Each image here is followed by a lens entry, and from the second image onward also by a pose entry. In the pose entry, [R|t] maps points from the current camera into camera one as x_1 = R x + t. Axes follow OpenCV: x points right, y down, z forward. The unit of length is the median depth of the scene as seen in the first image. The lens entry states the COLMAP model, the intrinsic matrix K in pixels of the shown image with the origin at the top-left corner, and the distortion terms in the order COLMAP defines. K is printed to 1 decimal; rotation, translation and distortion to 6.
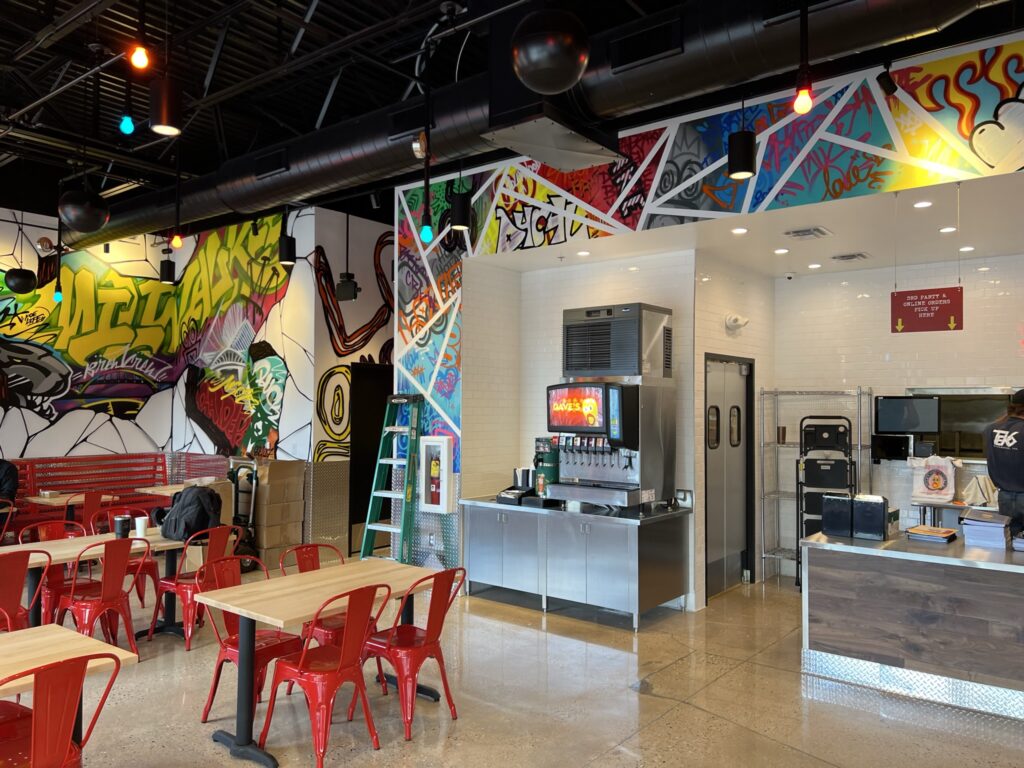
lens RADIAL K [[774.8, 0, 509.8], [0, 774.8, 381.3], [0, 0, 1]] dist [0.009678, 0.001438]
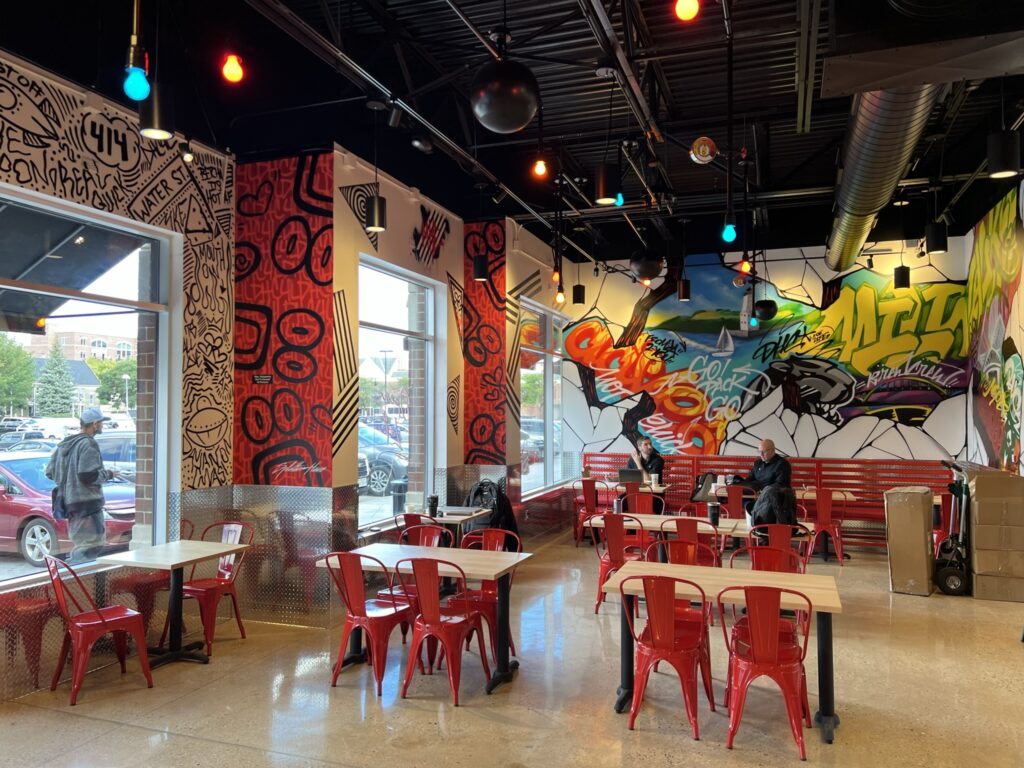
lens RADIAL K [[774.8, 0, 508.9], [0, 774.8, 385.5], [0, 0, 1]] dist [0.009678, 0.001438]
pose [[0.310721, -0.035390, -0.949842, 0.316099], [0.030603, 0.999161, -0.027217, 0.008050], [0.950008, -0.020611, 0.311543, 0.191402]]
